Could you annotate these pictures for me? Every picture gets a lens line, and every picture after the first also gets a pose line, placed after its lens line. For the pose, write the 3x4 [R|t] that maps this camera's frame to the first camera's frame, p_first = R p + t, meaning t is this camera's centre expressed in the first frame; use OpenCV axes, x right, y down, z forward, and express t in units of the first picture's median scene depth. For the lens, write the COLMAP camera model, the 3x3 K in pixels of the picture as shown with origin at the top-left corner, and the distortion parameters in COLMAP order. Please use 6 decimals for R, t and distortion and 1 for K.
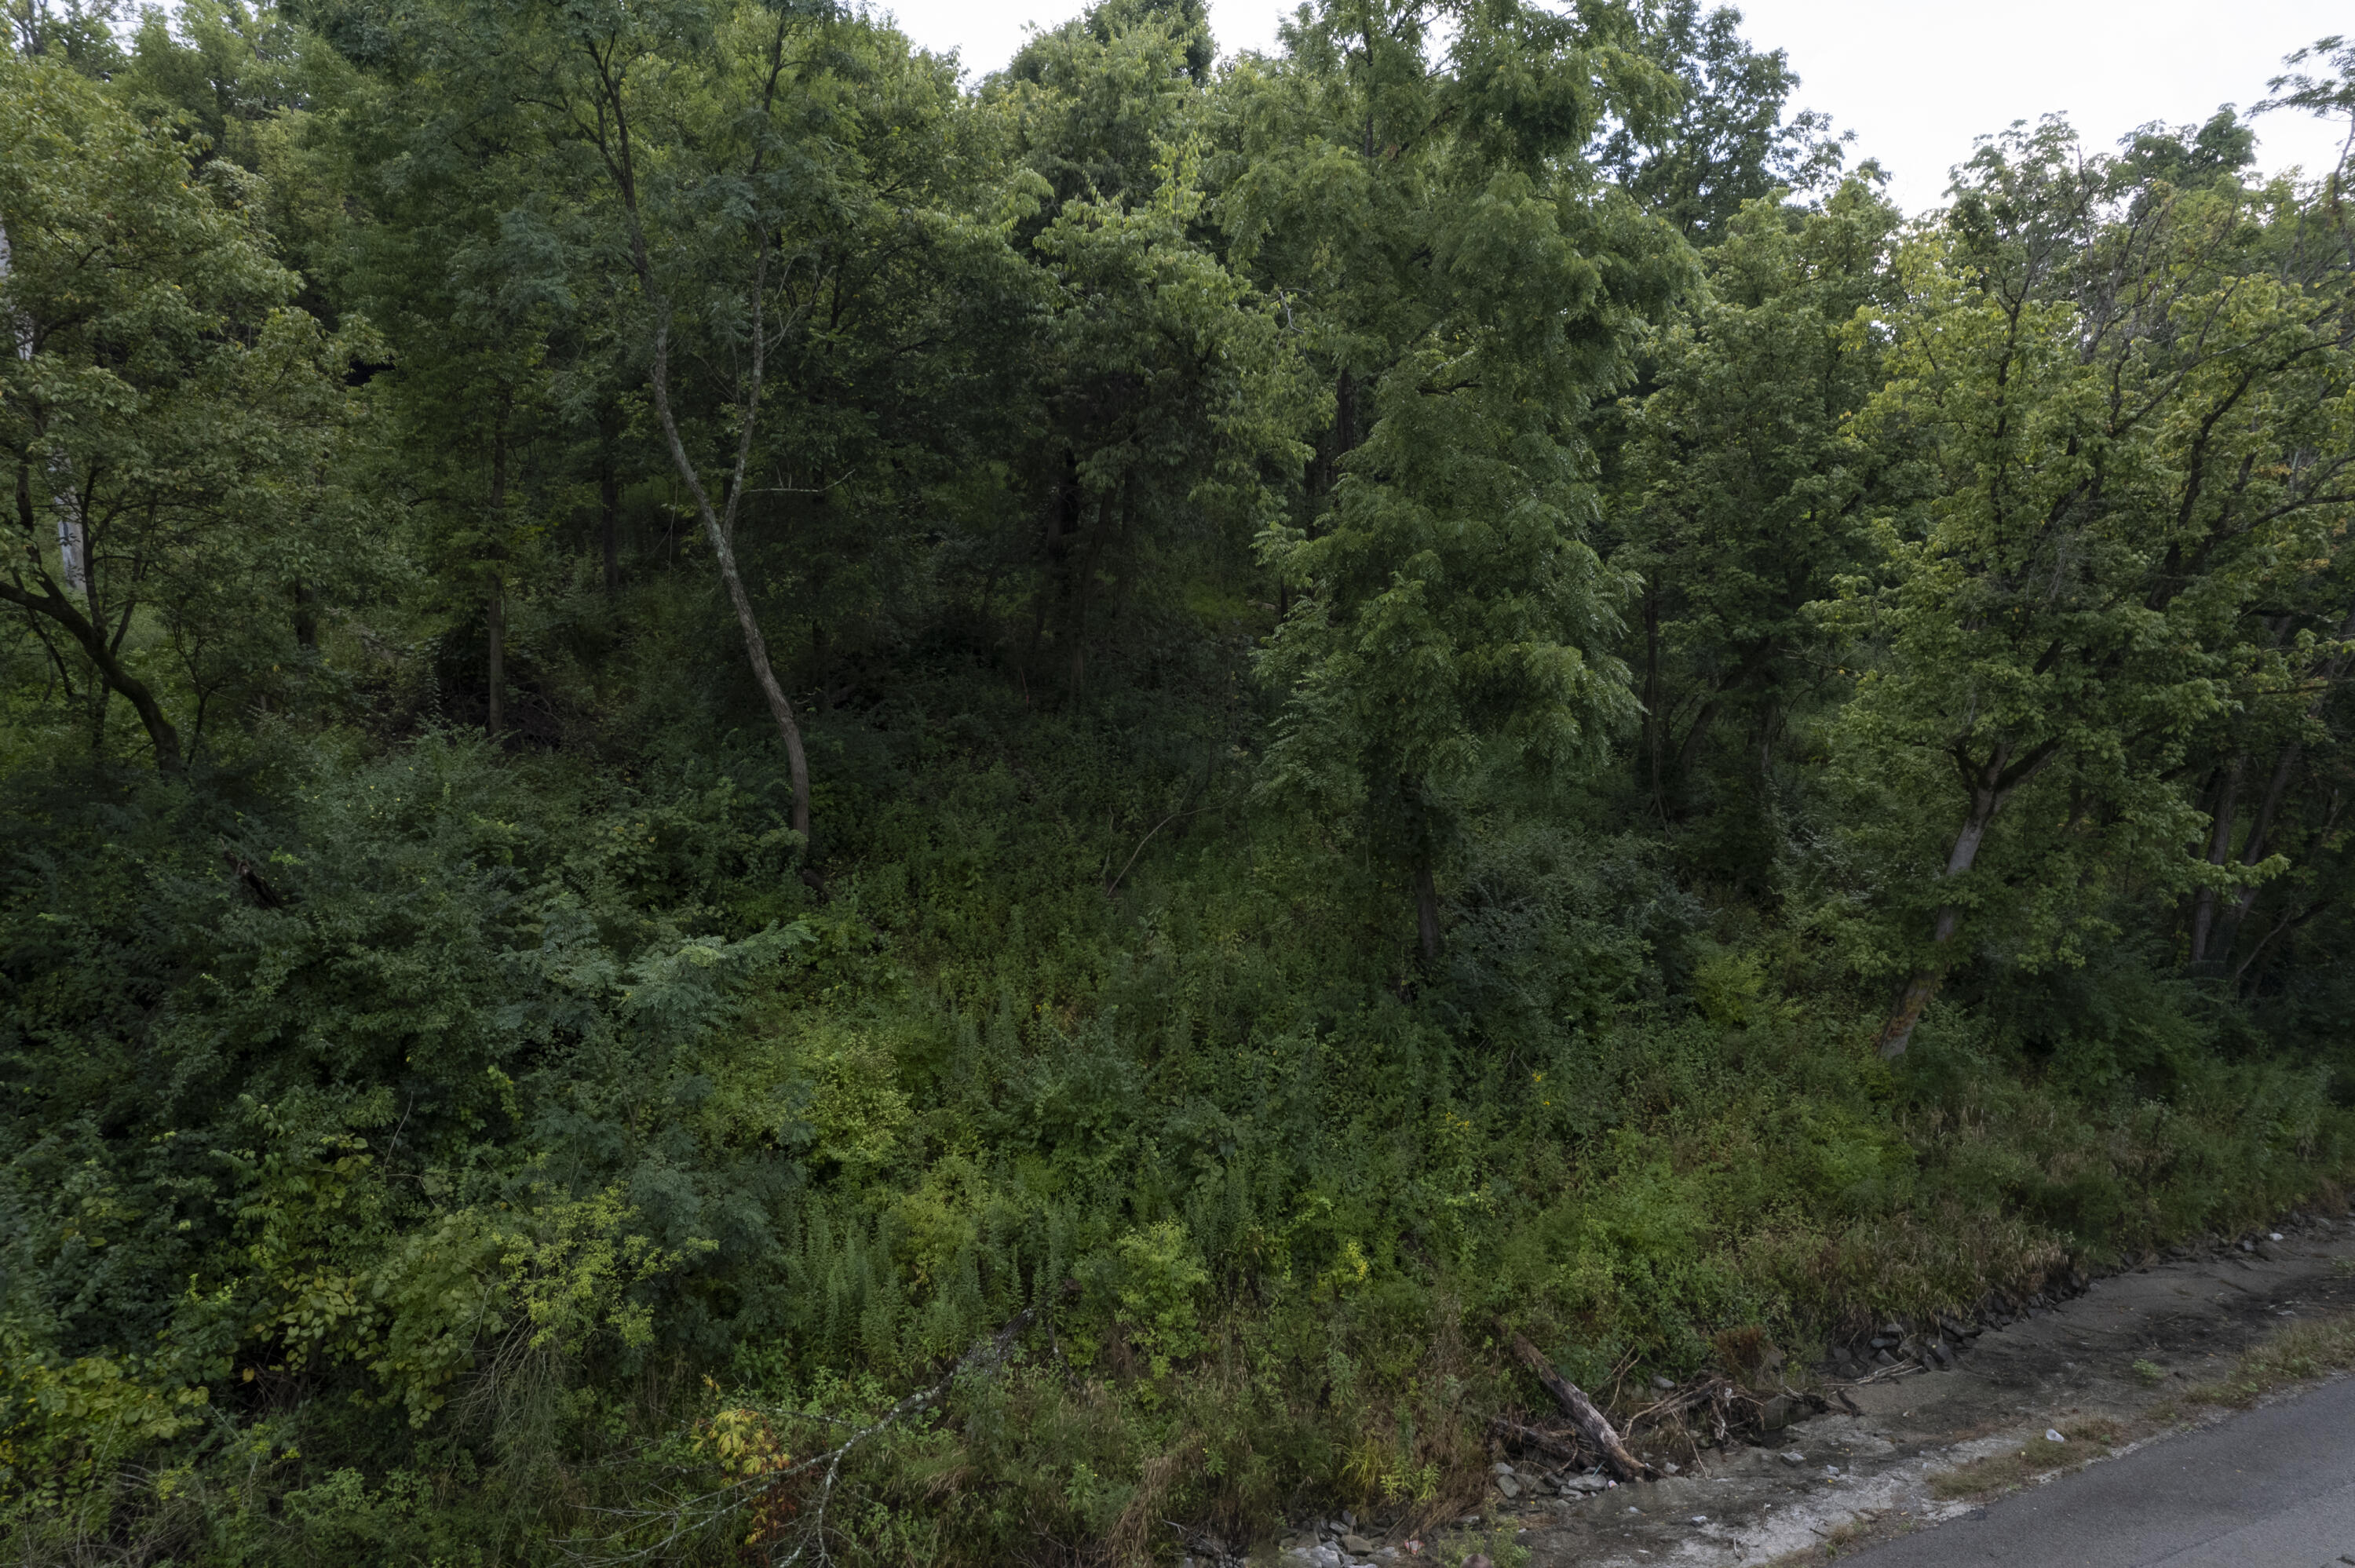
lens RADIAL K [[1504.3, 0, 1121.6], [0, 1504.3, 773.4], [0, 0, 1]] dist [-0.066703, 0.063484]
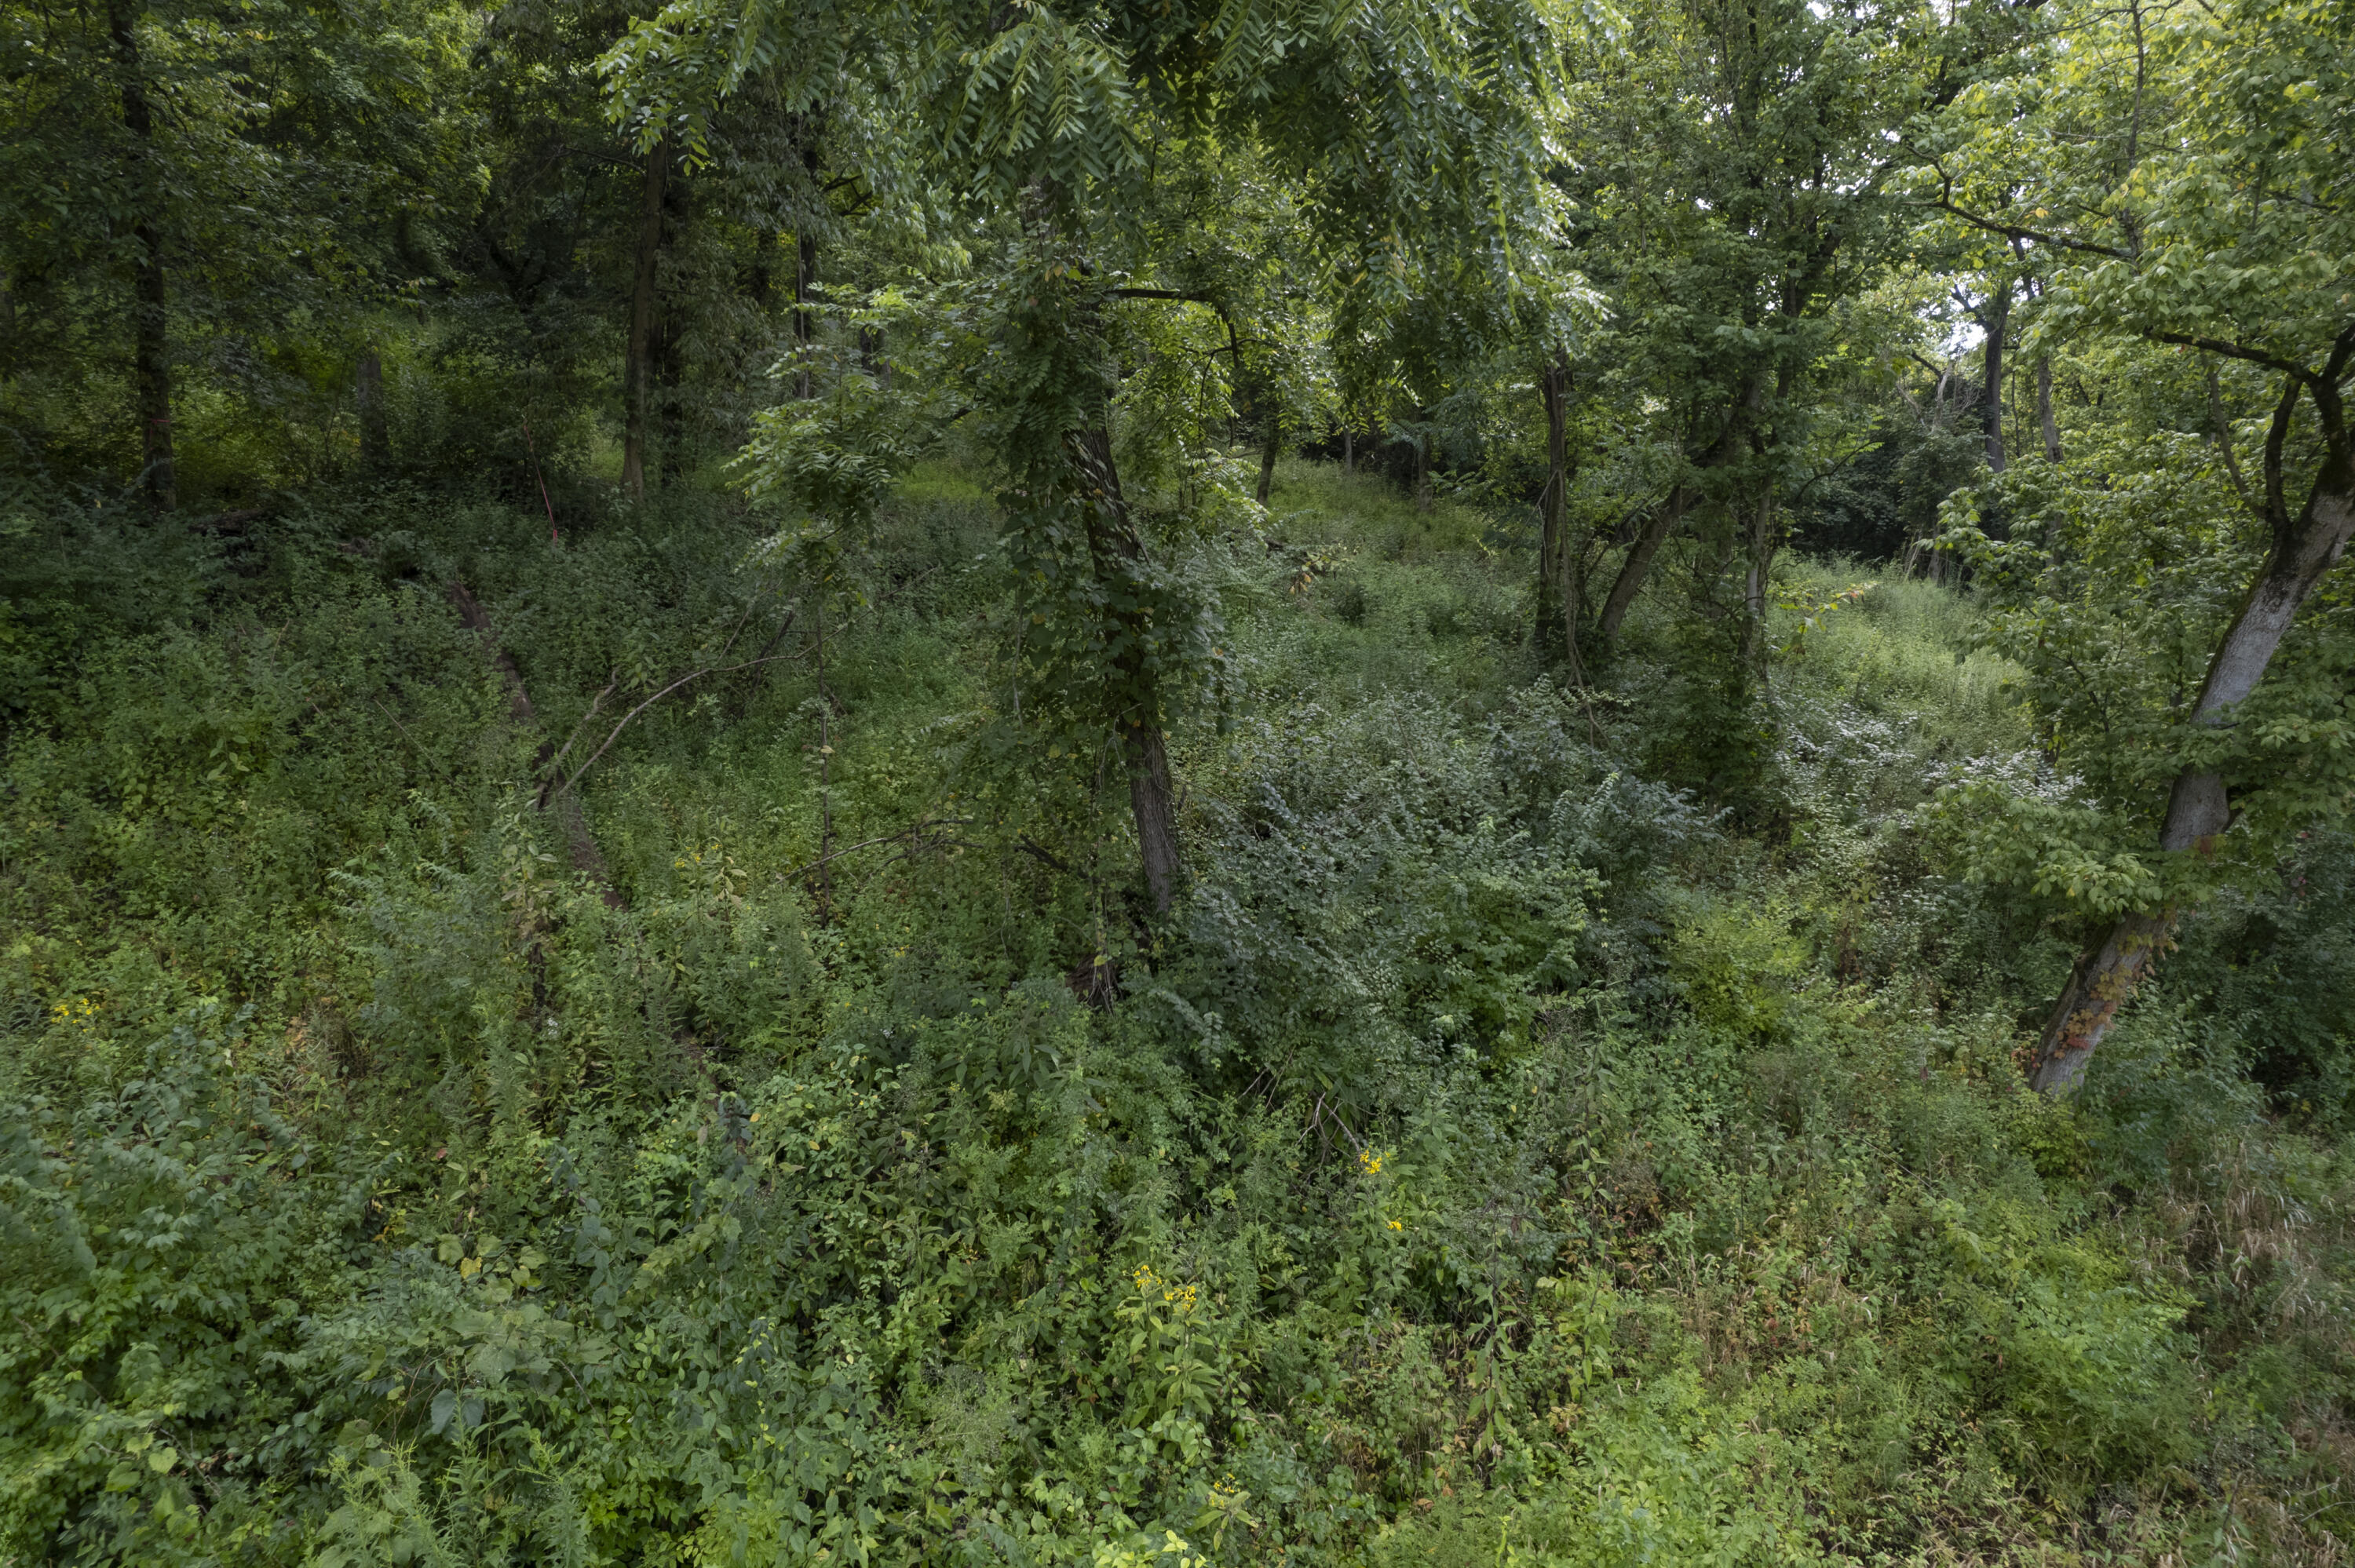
lens RADIAL K [[1504.3, 0, 1159.4], [0, 1504.3, 788.3], [0, 0, 1]] dist [-0.066703, 0.063484]
pose [[0.992901, -0.002686, 0.118913, 0.159532], [0.006228, 0.999548, -0.029425, 0.104709], [-0.118780, 0.029956, 0.992469, 0.554266]]
